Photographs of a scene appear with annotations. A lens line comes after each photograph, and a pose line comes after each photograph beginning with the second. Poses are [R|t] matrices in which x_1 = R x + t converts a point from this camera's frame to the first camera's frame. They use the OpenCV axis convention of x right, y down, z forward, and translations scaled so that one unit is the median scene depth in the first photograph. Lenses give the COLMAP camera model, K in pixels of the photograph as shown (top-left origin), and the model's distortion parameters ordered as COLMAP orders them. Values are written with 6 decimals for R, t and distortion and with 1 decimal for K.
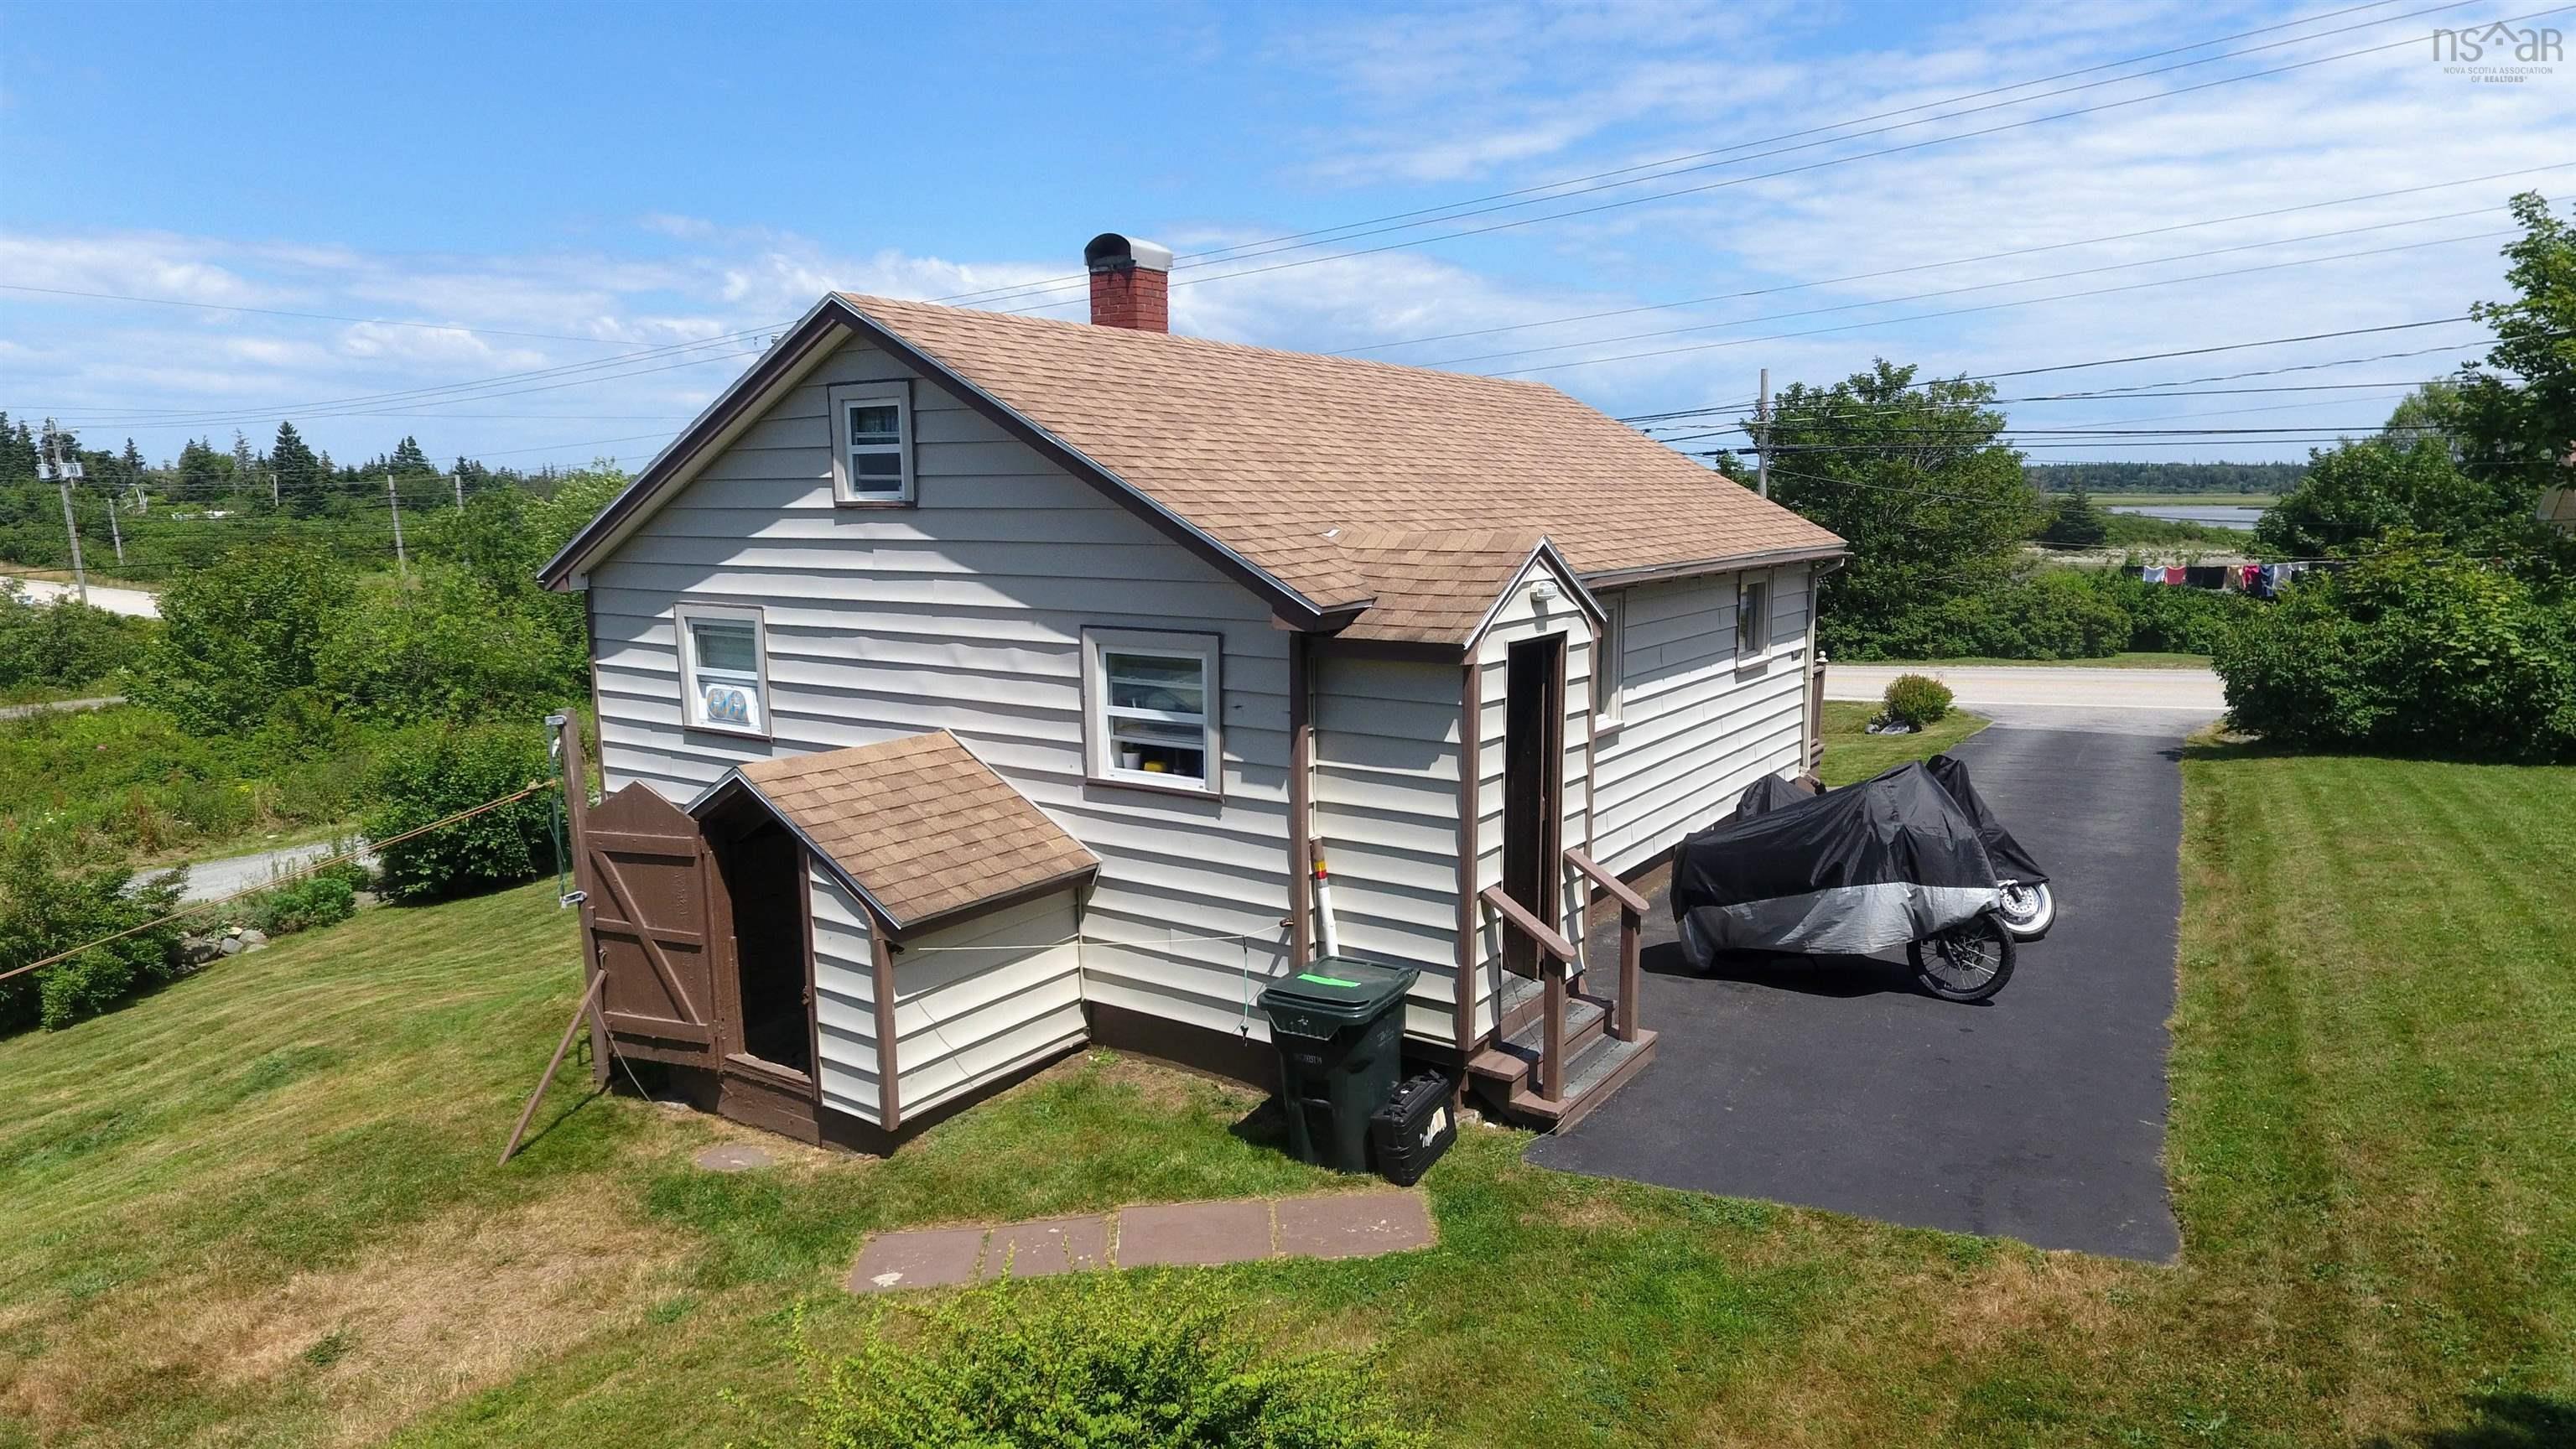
lens RADIAL K [[1506.9, 0, 1305.5], [0, 1506.9, 732.3], [0, 0, 1]] dist [-0.005756, 0.001609]
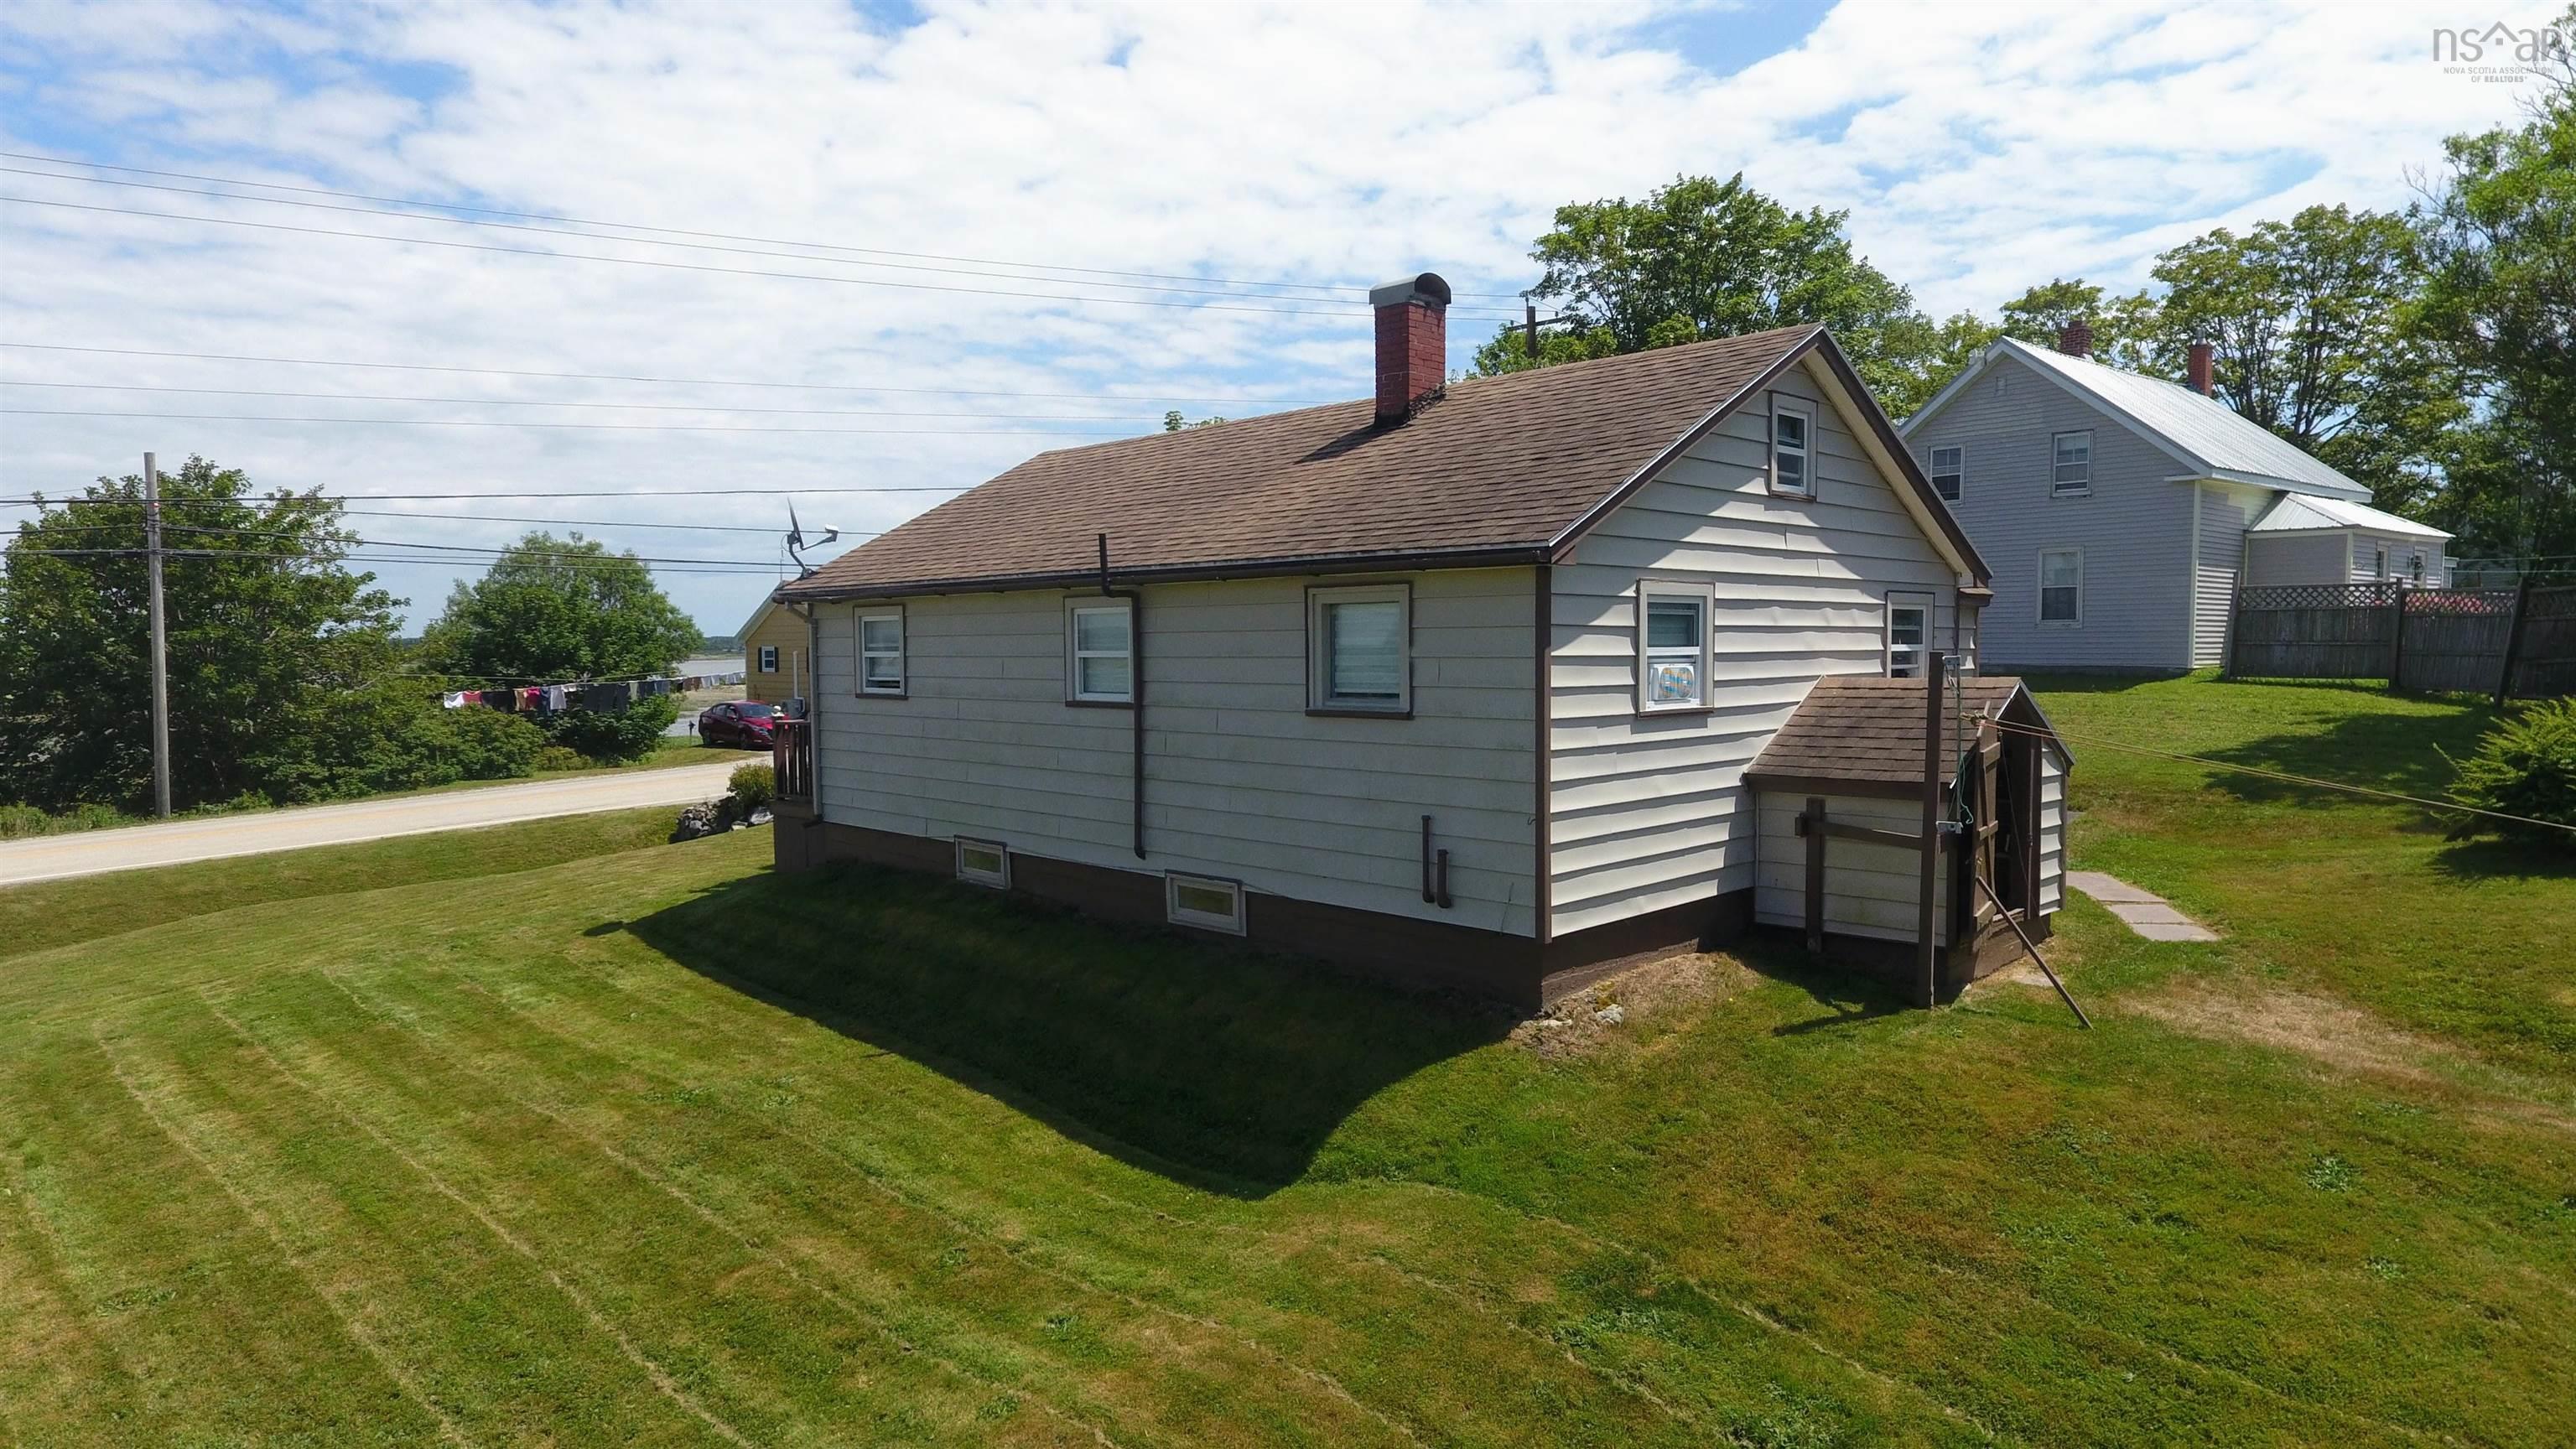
lens RADIAL K [[1506.9, 0, 1309.8], [0, 1506.9, 725.0], [0, 0, 1]] dist [-0.005756, 0.001609]
pose [[0.195638, -0.047263, 0.979537, -1.643142], [0.162535, 0.986587, 0.015141, -0.053234], [-0.967113, 0.156247, 0.200696, 1.222053]]
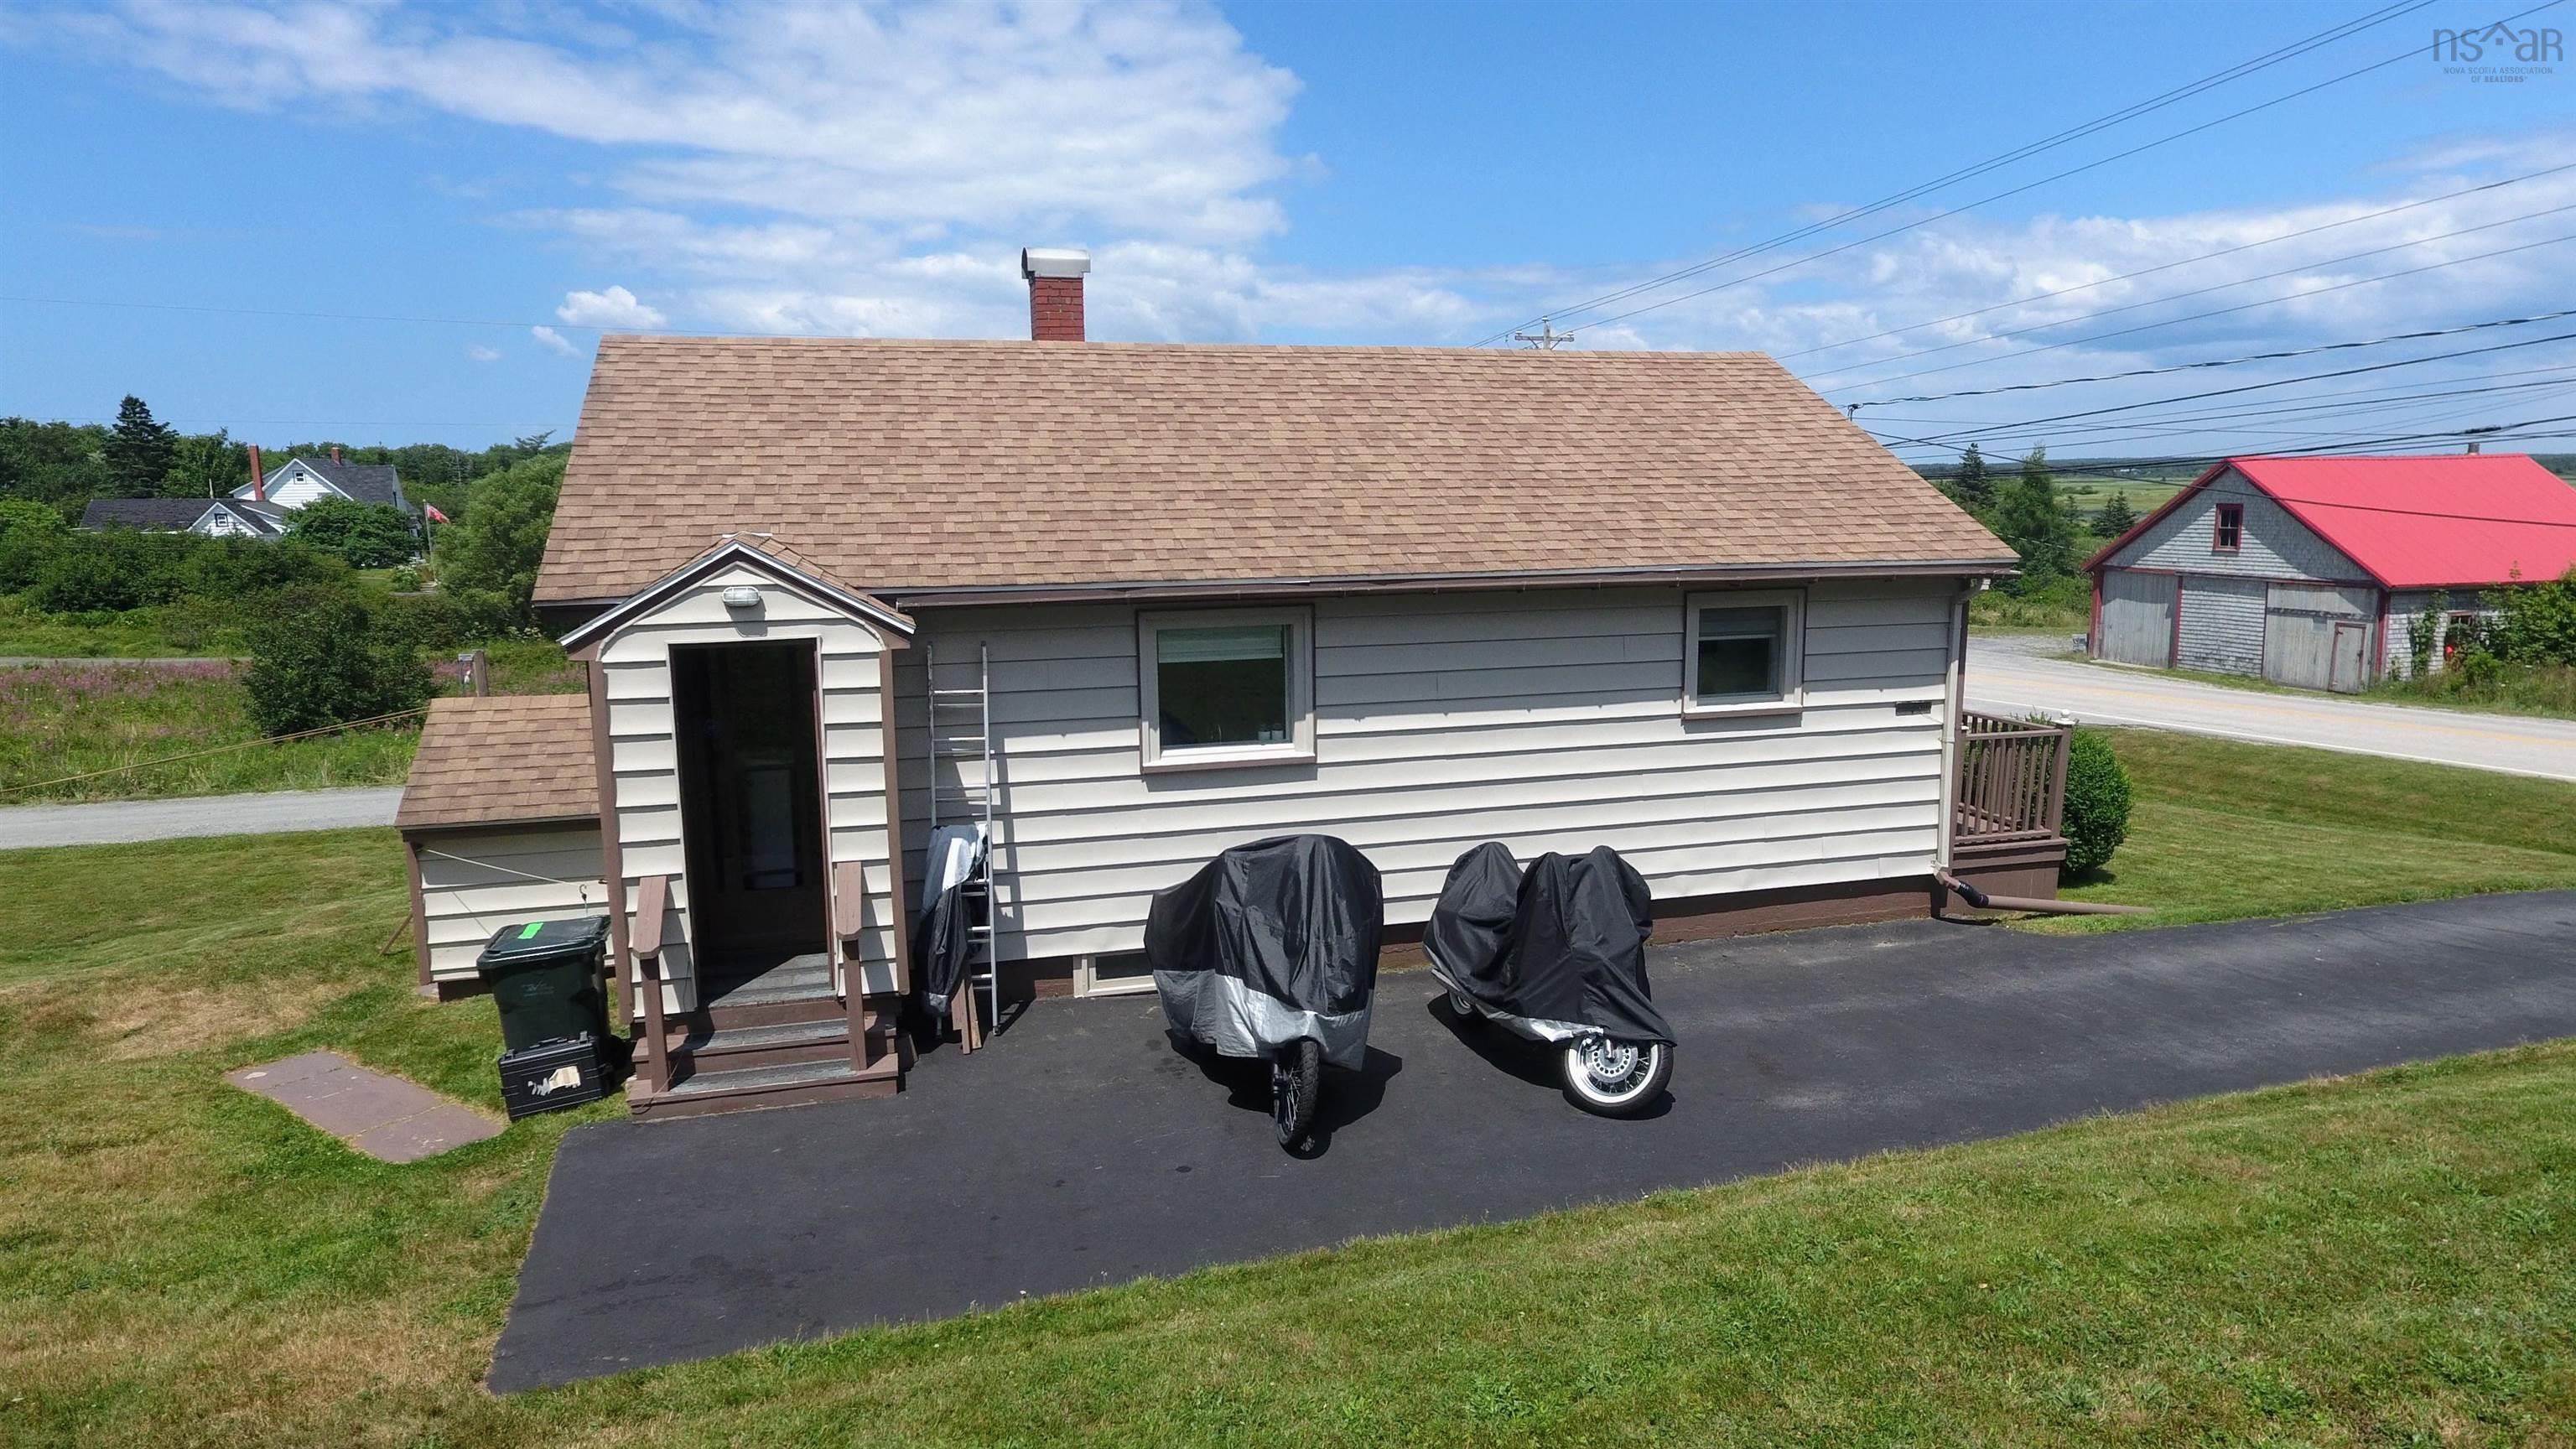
lens RADIAL K [[1506.9, 0, 1300.3], [0, 1506.9, 724.8], [0, 0, 1]] dist [-0.005756, 0.001609]
pose [[0.761814, 0.100255, -0.639991, 0.980902], [-0.096261, 0.994503, 0.041204, -0.076829], [0.640604, 0.030216, 0.767277, 0.418895]]
